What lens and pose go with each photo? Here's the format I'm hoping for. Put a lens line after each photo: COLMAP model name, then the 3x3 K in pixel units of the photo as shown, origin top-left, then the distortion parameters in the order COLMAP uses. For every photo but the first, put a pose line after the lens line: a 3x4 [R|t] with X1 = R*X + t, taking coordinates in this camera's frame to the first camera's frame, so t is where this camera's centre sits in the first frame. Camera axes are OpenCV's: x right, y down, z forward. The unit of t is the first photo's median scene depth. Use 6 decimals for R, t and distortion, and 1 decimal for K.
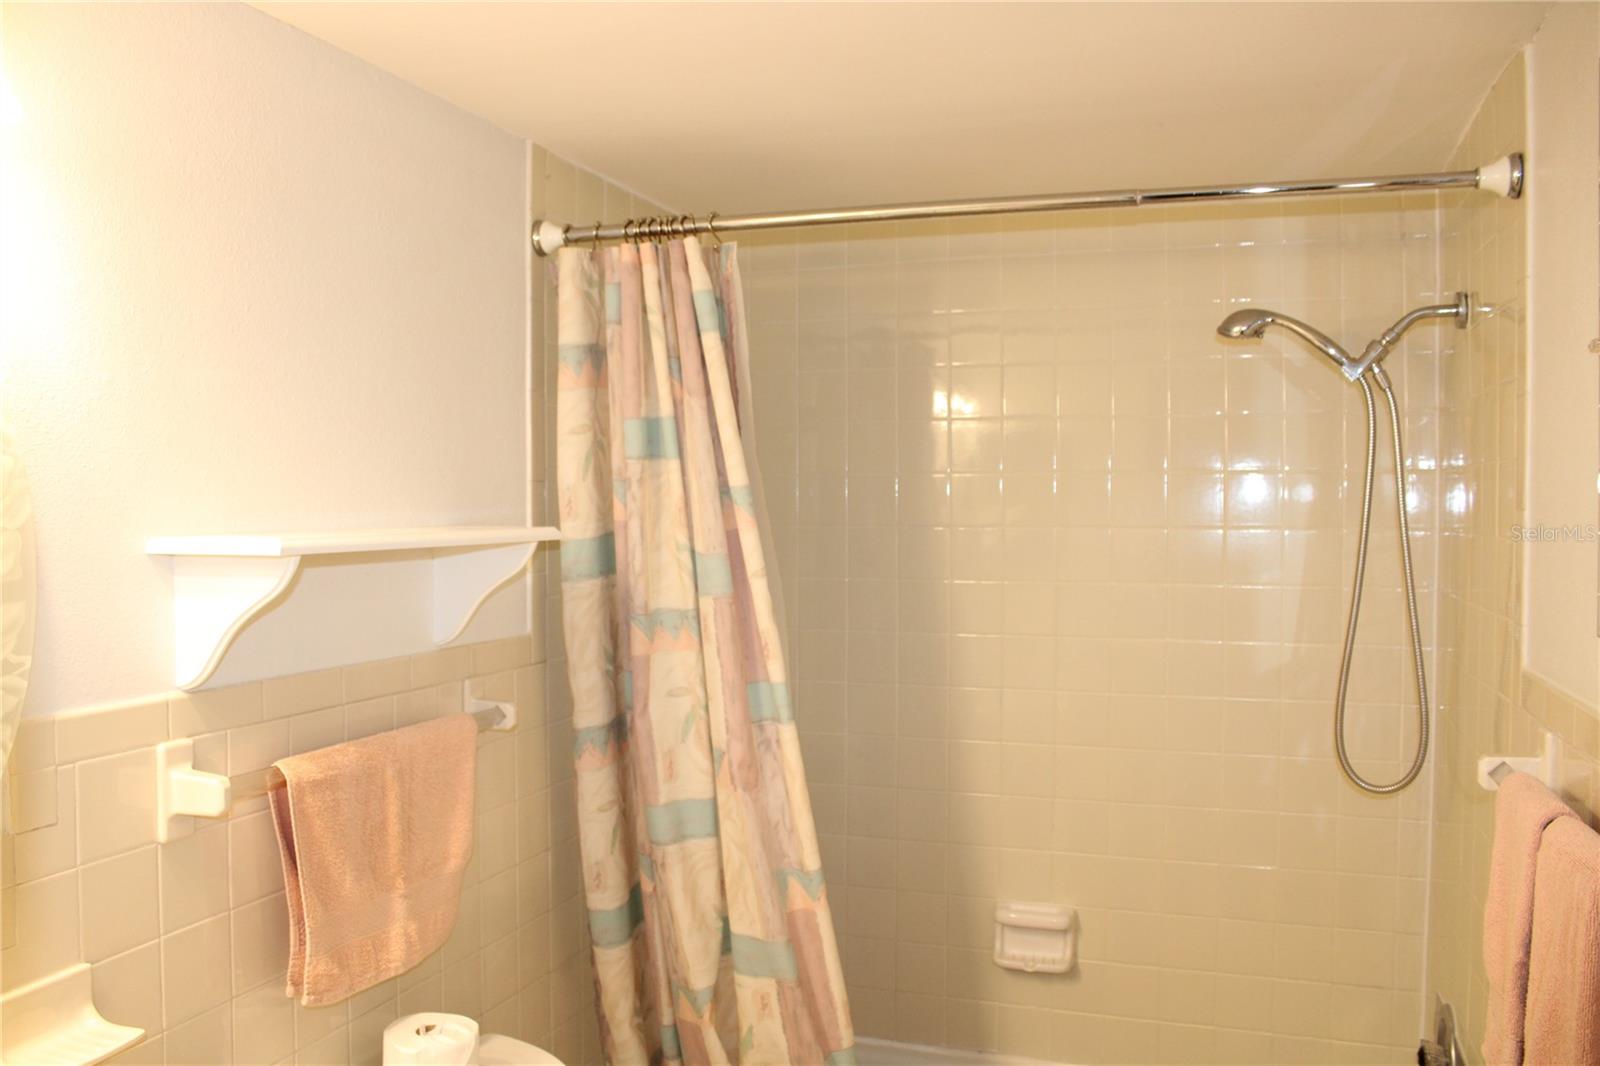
lens RADIAL K [[1348.3, 0, 798.9], [0, 1348.3, 533.5], [0, 0, 1]] dist [-0.122032, 0.110380]
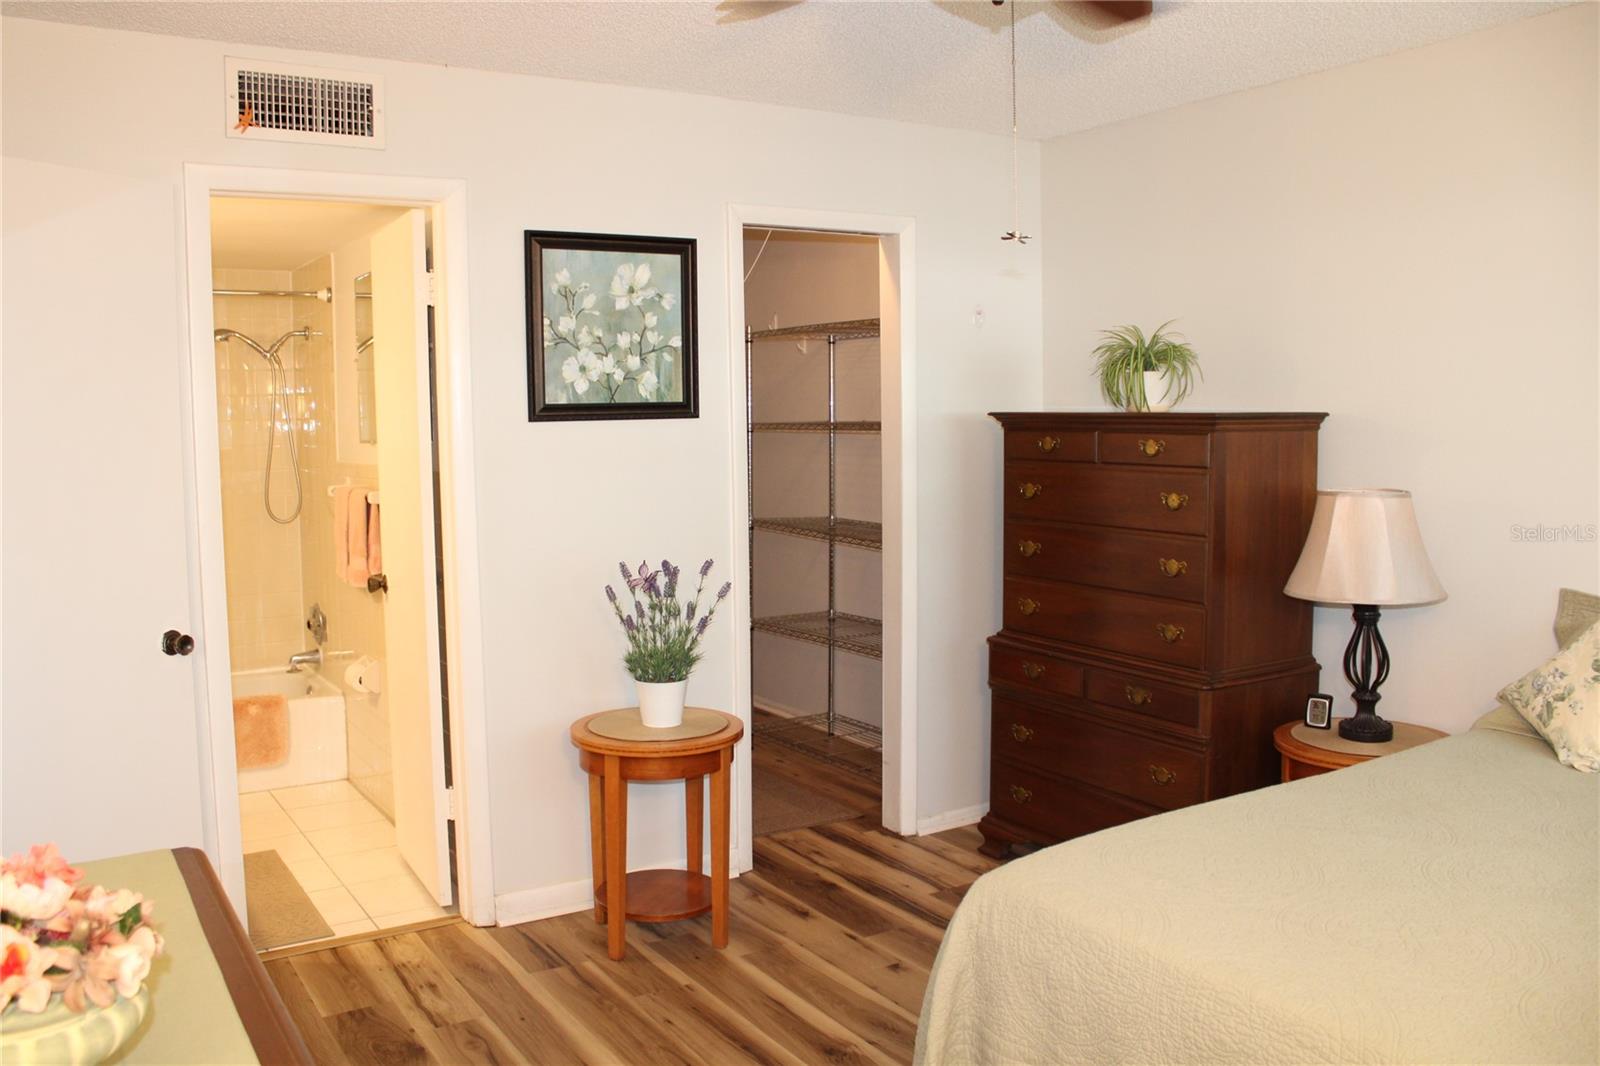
lens RADIAL K [[1348.3, 0, 800.8], [0, 1348.3, 535.4], [0, 0, 1]] dist [-0.122032, 0.110380]
pose [[0.643728, -0.074760, 0.761594, -1.069664], [0.024223, 0.996709, 0.077365, 0.057867], [-0.764871, -0.031354, 0.643420, -1.730342]]
